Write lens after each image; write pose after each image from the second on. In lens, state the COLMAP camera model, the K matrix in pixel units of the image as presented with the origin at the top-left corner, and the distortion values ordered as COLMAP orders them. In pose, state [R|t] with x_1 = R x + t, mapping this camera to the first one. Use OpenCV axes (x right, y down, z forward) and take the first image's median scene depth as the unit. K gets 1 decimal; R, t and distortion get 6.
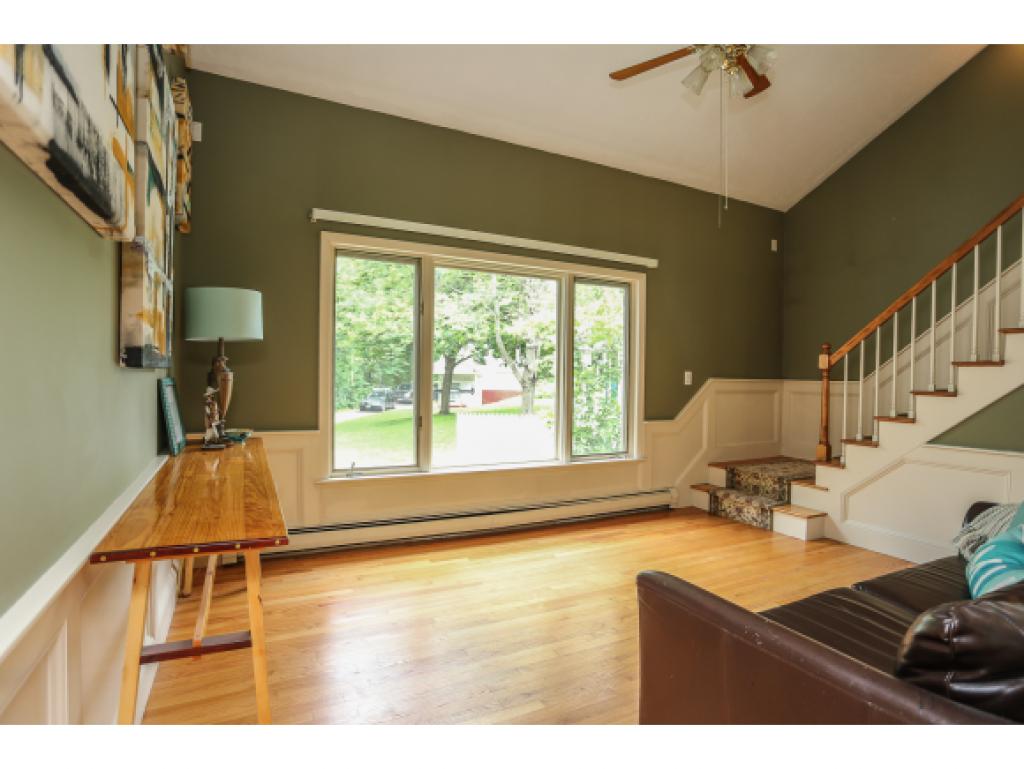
lens RADIAL K [[515.9, 0, 512.0], [0, 515.9, 384.5], [0, 0, 1]] dist [-0.064192, 0.025430]
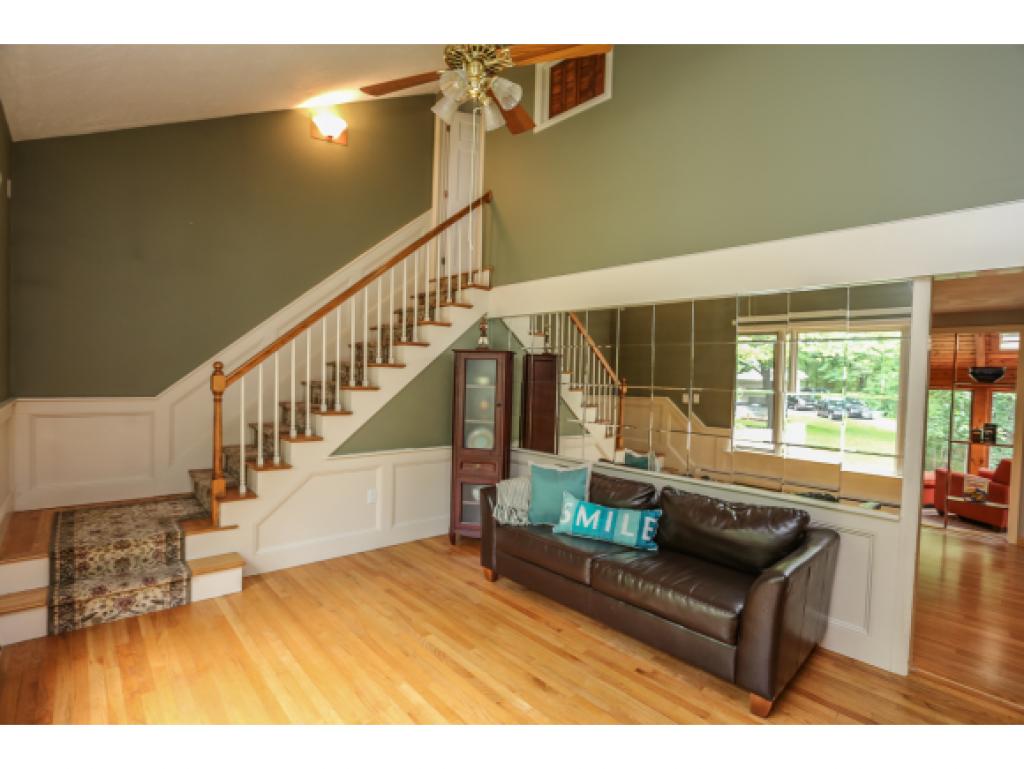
lens RADIAL K [[515.9, 0, 512.0], [0, 515.9, 384.5], [0, 0, 1]] dist [-0.064192, 0.025430]
pose [[-0.251986, -0.056560, 0.966077, -0.343648], [-0.019150, 0.998387, 0.053457, -0.098841], [-0.967541, -0.005030, -0.252663, 0.747106]]
